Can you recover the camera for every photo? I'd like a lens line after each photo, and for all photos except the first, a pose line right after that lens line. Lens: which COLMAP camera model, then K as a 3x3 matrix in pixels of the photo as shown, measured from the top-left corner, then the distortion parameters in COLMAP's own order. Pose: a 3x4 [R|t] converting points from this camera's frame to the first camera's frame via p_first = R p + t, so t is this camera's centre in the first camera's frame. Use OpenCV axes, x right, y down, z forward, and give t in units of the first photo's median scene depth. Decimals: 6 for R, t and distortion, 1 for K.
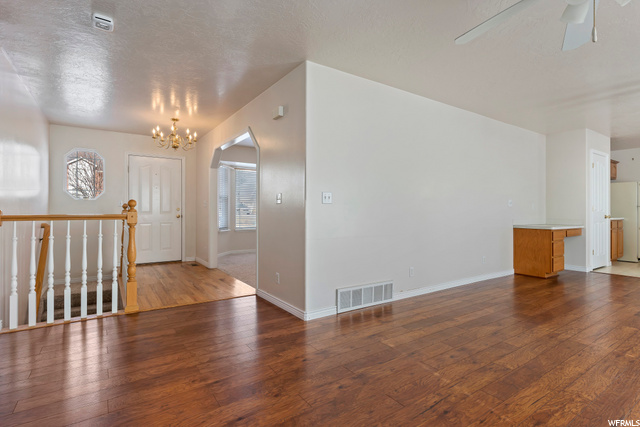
lens RADIAL K [[321.4, 0, 321.1], [0, 321.4, 210.0], [0, 0, 1]] dist [0.005618, 0.000916]
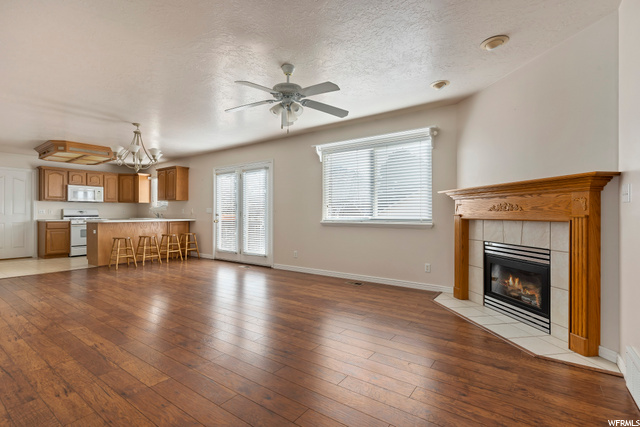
lens RADIAL K [[303.4, 0, 318.5], [0, 303.4, 214.1], [0, 0, 1]] dist [0.003126, 0.001227]
pose [[-0.333337, -0.003308, 0.942802, -0.505710], [-0.002530, 0.999993, 0.002615, -0.002291], [-0.942804, -0.001514, -0.333343, 0.695244]]
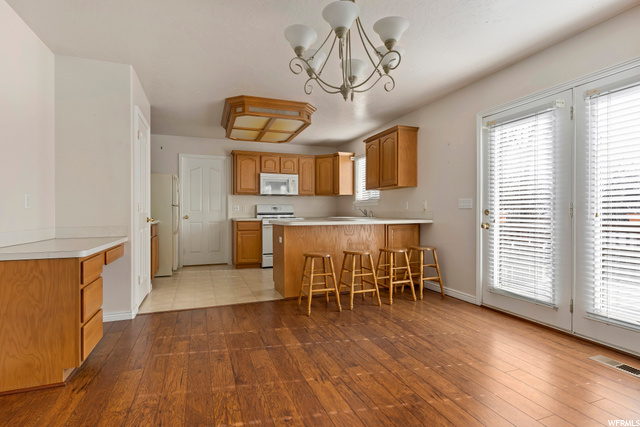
lens RADIAL K [[321.4, 0, 318.2], [0, 321.4, 213.9], [0, 0, 1]] dist [0.005618, 0.000916]
pose [[0.242011, -0.010780, 0.970214, 0.614332], [0.001688, 0.999941, 0.010690, 0.004352], [-0.970272, -0.000949, 0.242015, 0.948421]]
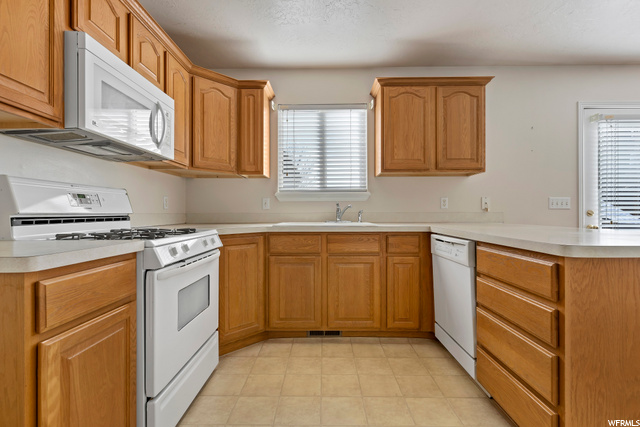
lens RADIAL K [[303.4, 0, 320.7], [0, 303.4, 217.2], [0, 0, 1]] dist [0.003126, 0.001227]
pose [[-0.821759, -0.006741, 0.569796, 1.961346], [-0.001647, 0.999954, 0.009453, 0.015838], [-0.569833, 0.006830, -0.821732, 1.914856]]
